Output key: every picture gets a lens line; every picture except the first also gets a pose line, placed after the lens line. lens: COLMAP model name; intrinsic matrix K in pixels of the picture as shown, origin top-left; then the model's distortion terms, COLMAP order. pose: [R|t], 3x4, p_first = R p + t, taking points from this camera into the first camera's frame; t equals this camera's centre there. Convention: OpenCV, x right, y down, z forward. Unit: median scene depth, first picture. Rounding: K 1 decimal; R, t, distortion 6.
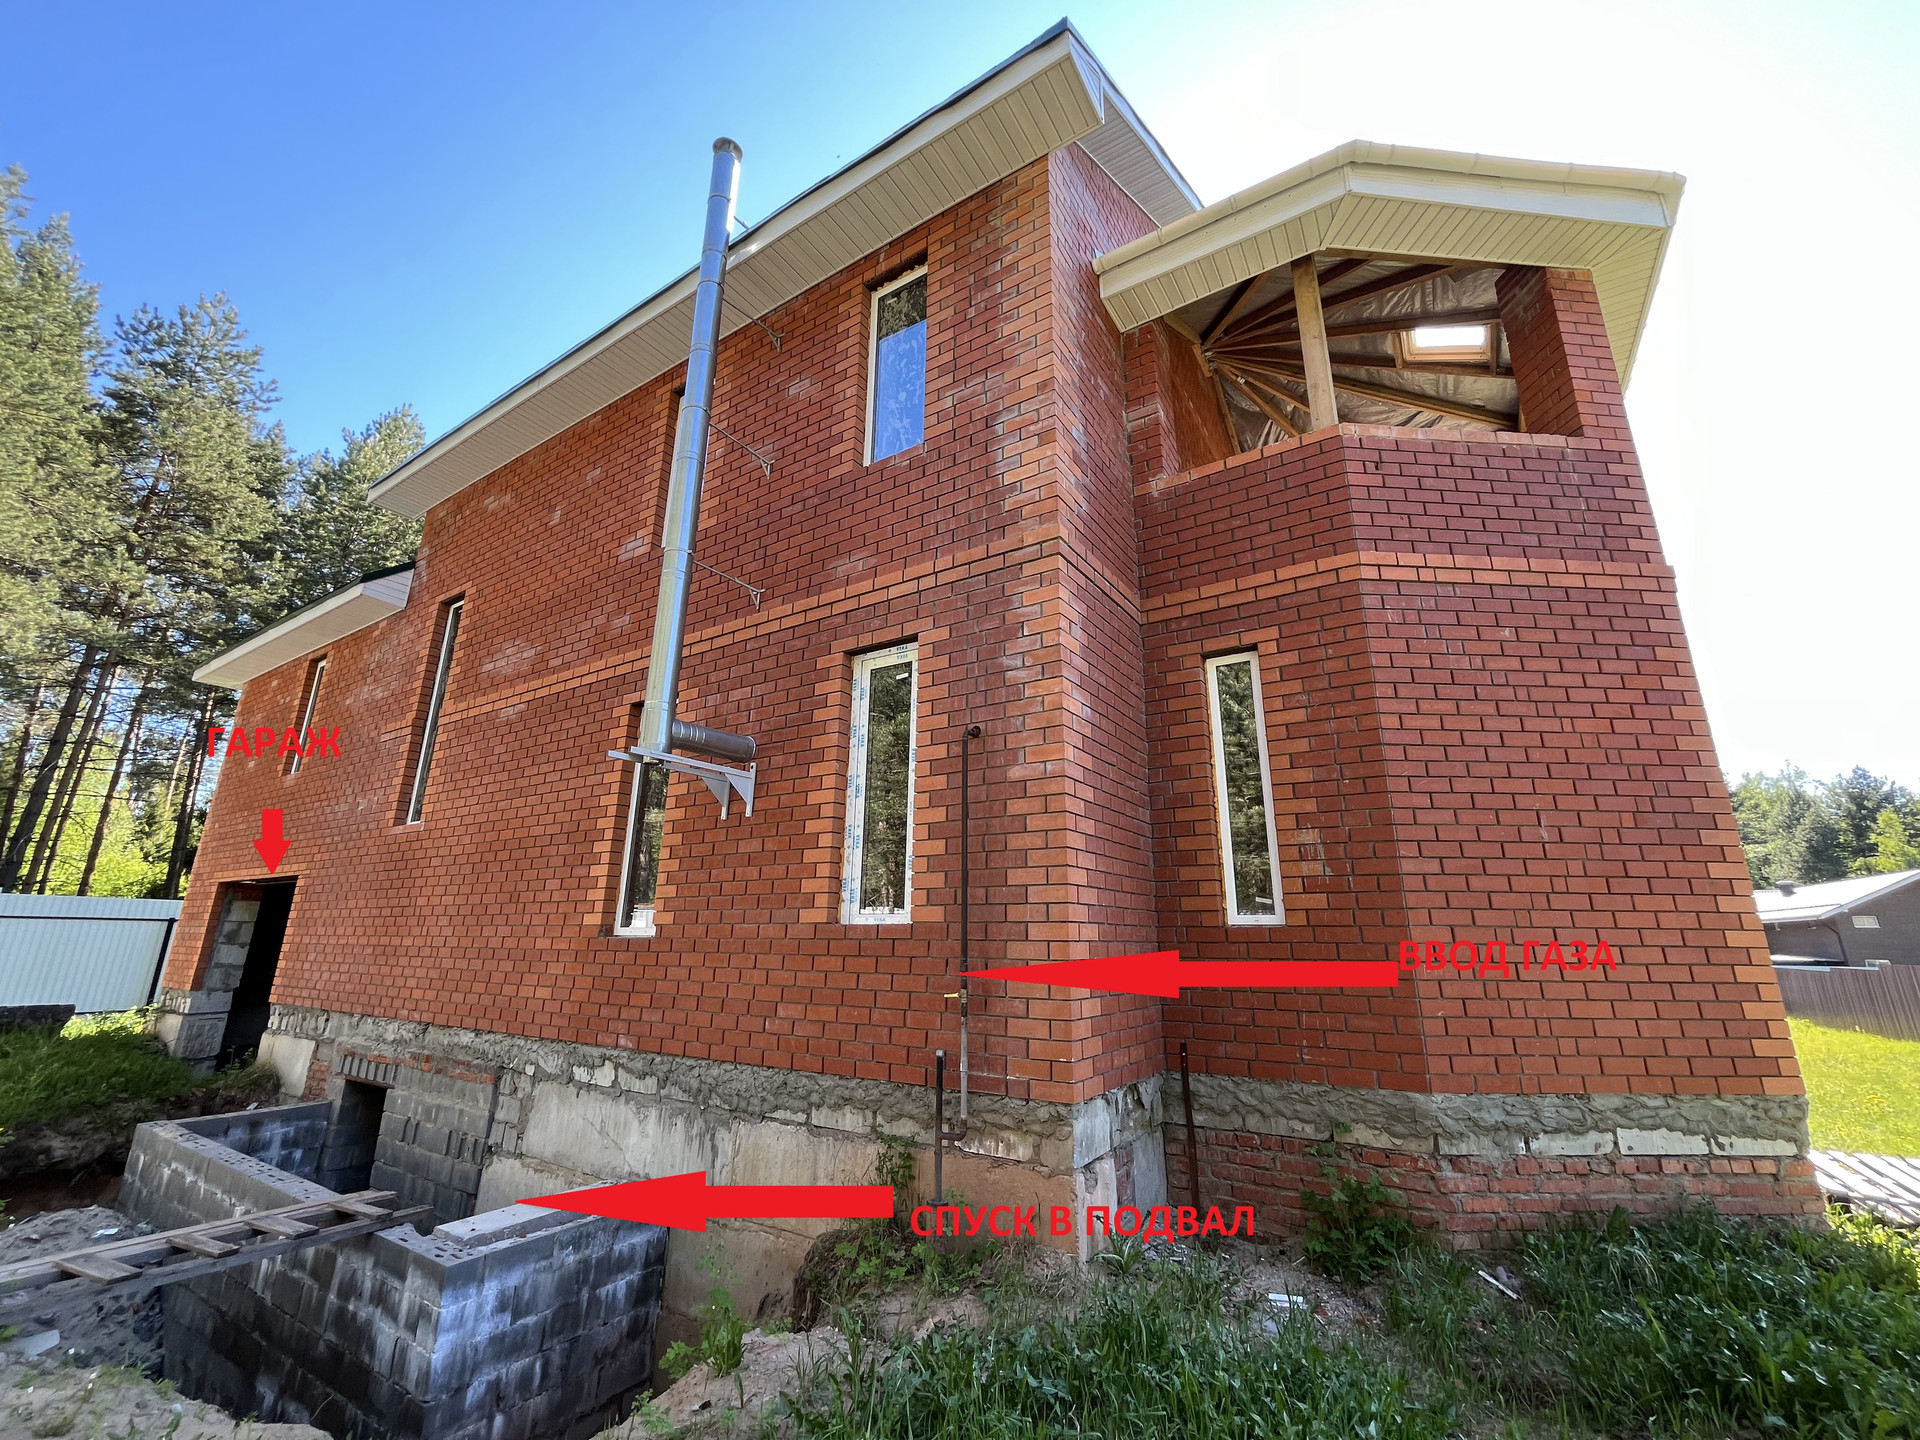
lens RADIAL K [[775.4, 0, 957.3], [0, 775.4, 717.6], [0, 0, 1]] dist [-0.001076, -0.000887]
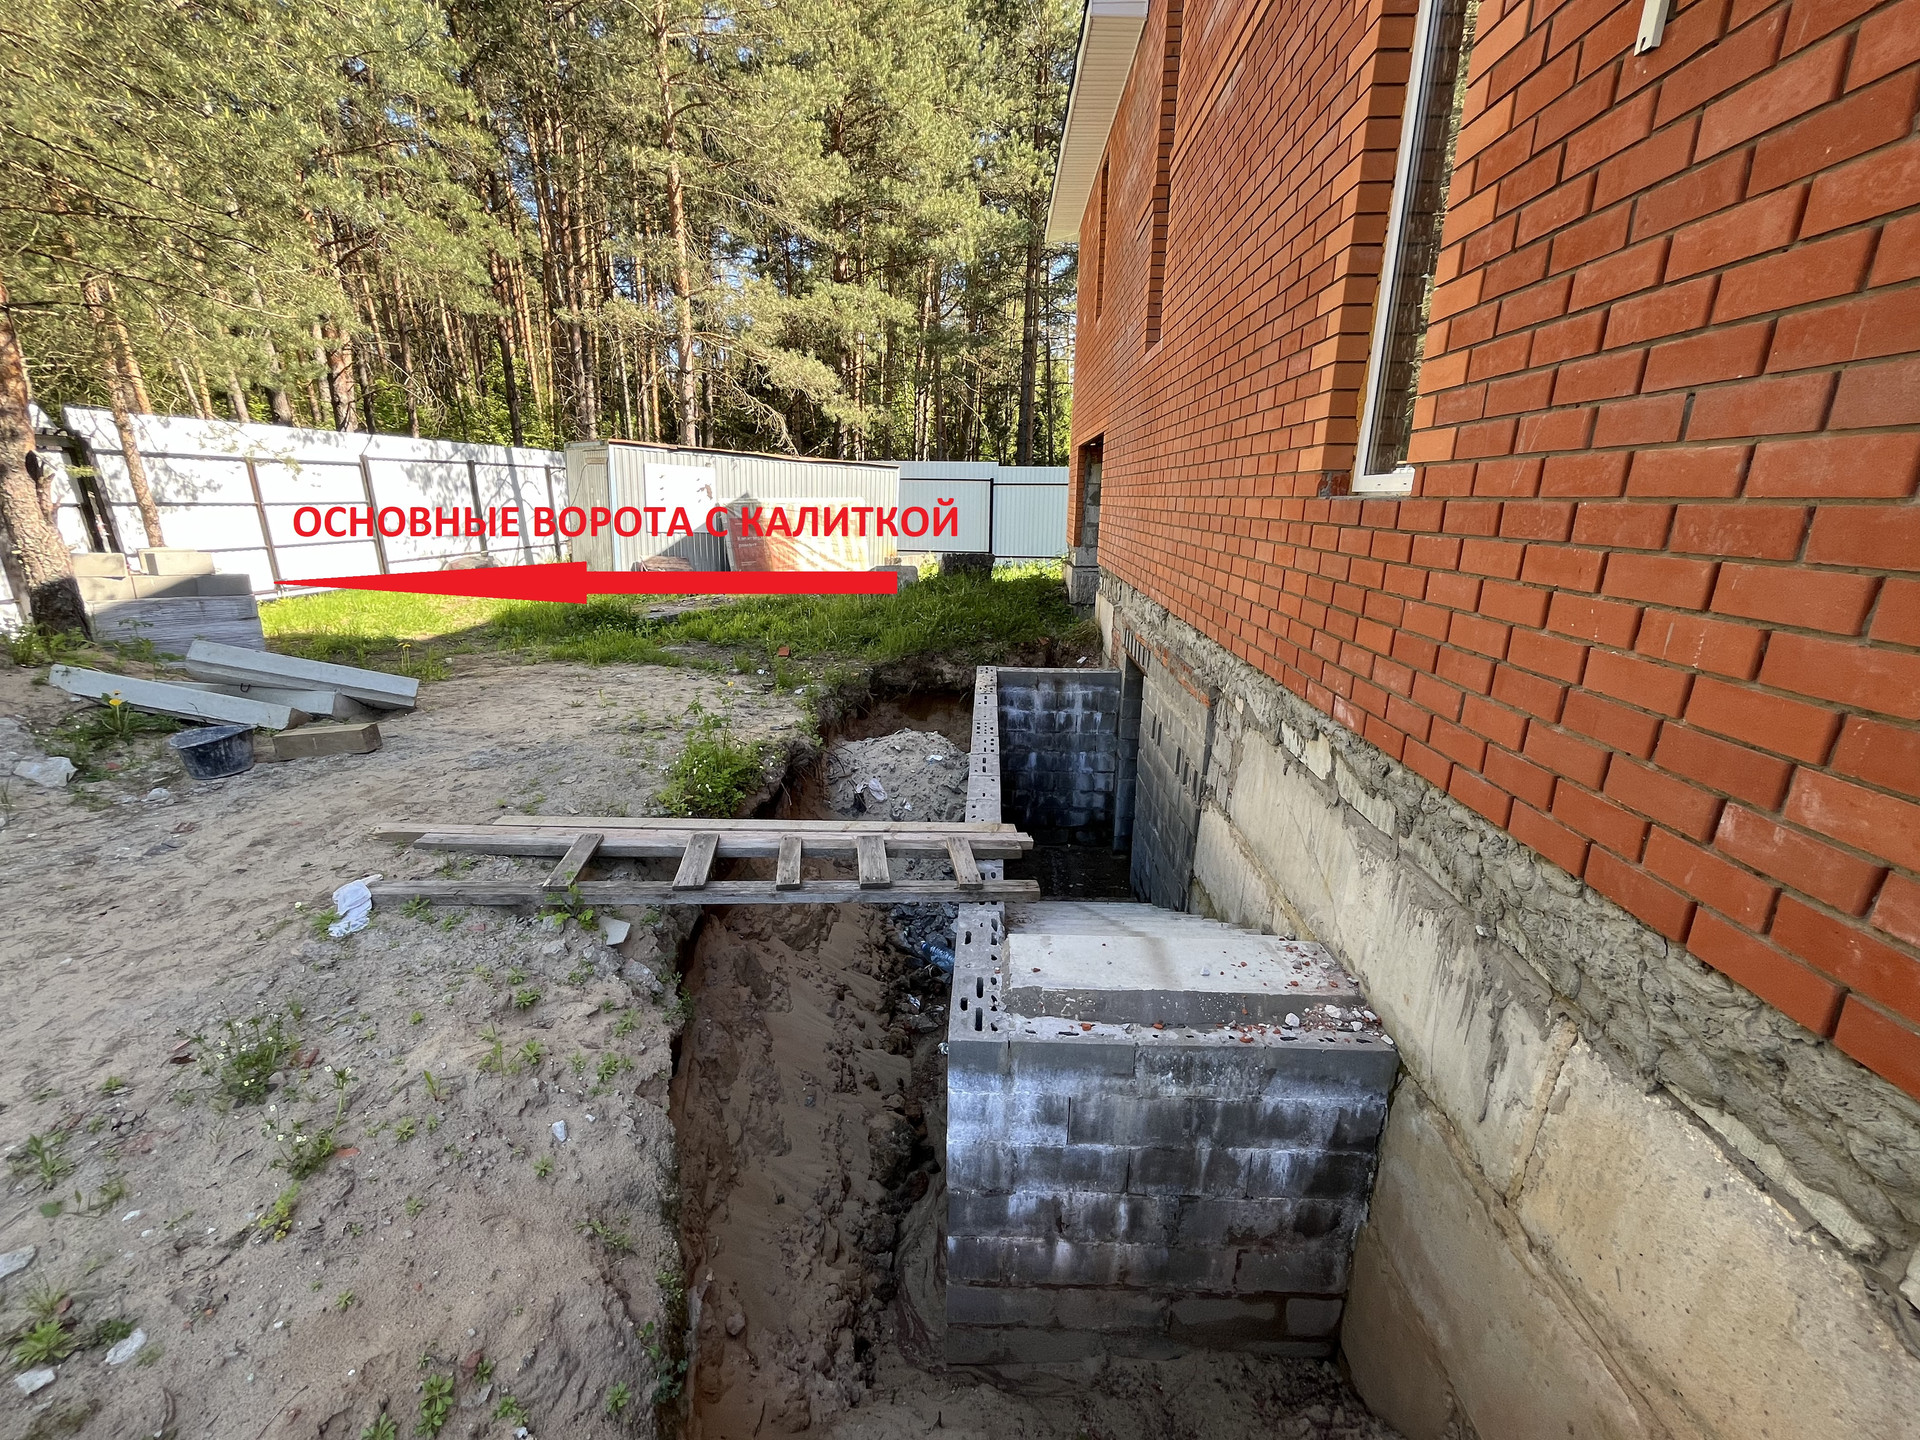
lens RADIAL K [[775.4, 0, 955.5], [0, 775.4, 720.6], [0, 0, 1]] dist [-0.001076, -0.000887]
pose [[0.498930, 0.236234, -0.833824, -0.172432], [0.240018, 0.886831, 0.394870, 0.205919], [0.832742, -0.397145, 0.385766, 0.724075]]
